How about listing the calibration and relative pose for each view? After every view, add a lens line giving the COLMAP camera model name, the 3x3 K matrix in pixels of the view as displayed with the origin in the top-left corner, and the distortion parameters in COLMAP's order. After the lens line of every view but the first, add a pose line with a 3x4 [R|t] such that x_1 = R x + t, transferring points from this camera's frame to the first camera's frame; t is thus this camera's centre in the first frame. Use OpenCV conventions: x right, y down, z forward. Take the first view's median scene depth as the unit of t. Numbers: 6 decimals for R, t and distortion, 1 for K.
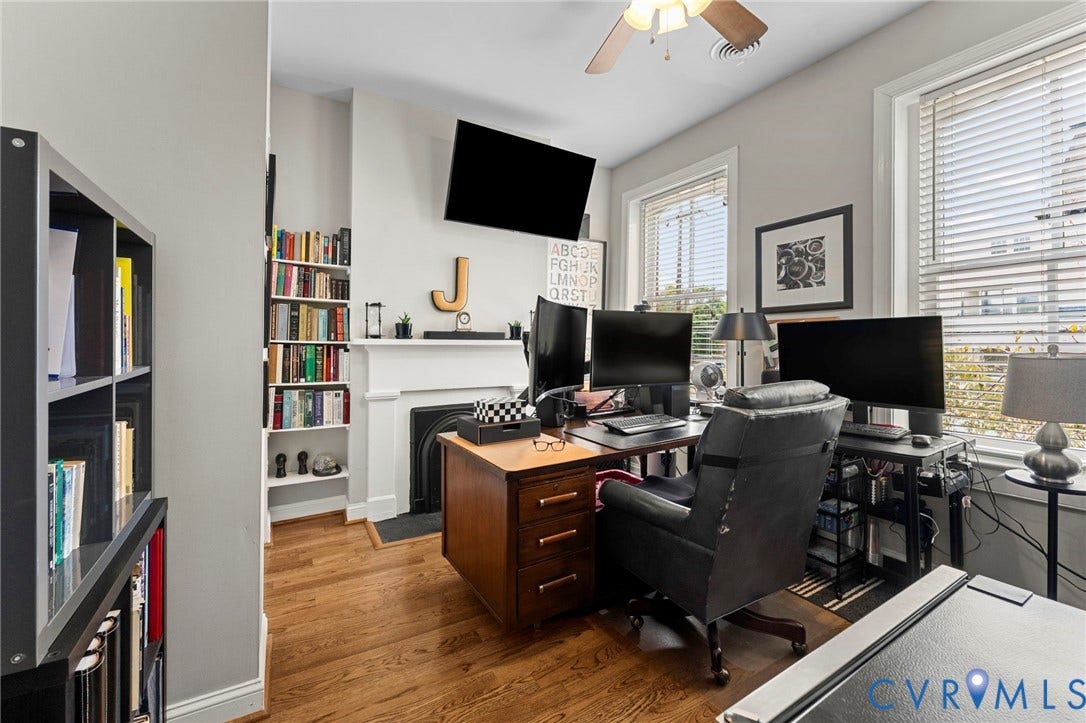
lens RADIAL K [[442.9, 0, 543.9], [0, 442.9, 355.8], [0, 0, 1]] dist [-0.000559, -0.000183]
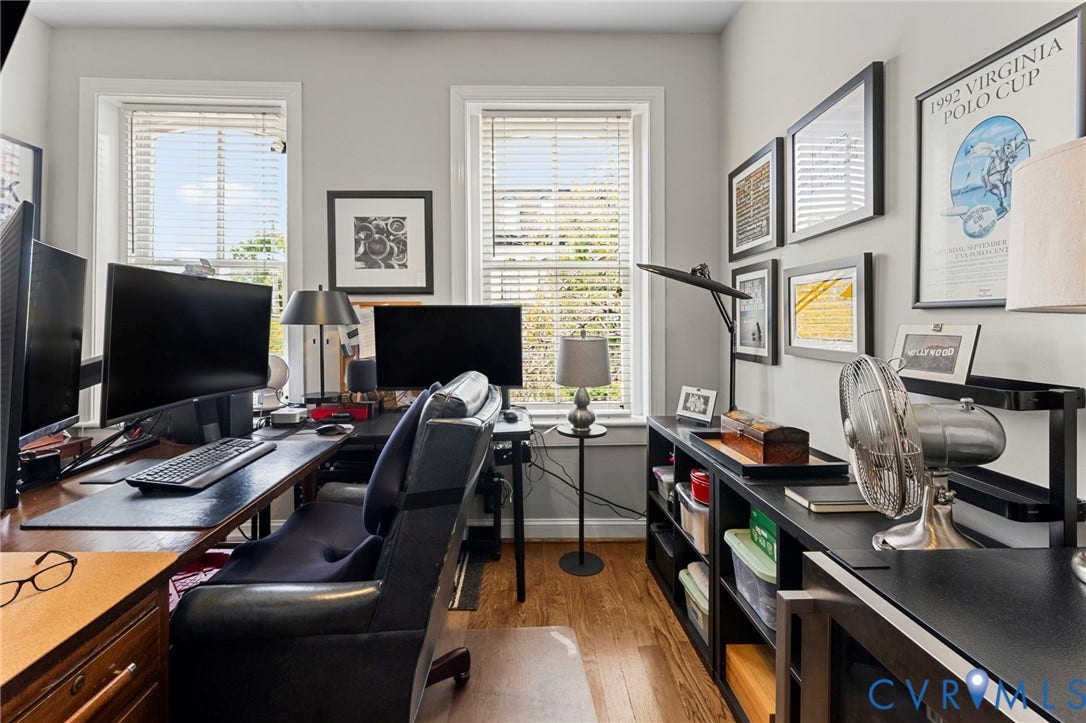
lens RADIAL K [[451.0, 0, 539.7], [0, 451.0, 336.1], [0, 0, 1]] dist [0.003719, -0.000009]
pose [[0.500745, -0.014745, 0.865469, -0.073206], [0.024073, 0.999705, 0.003103, -0.008266], [-0.865260, 0.019280, 0.500952, 0.266119]]
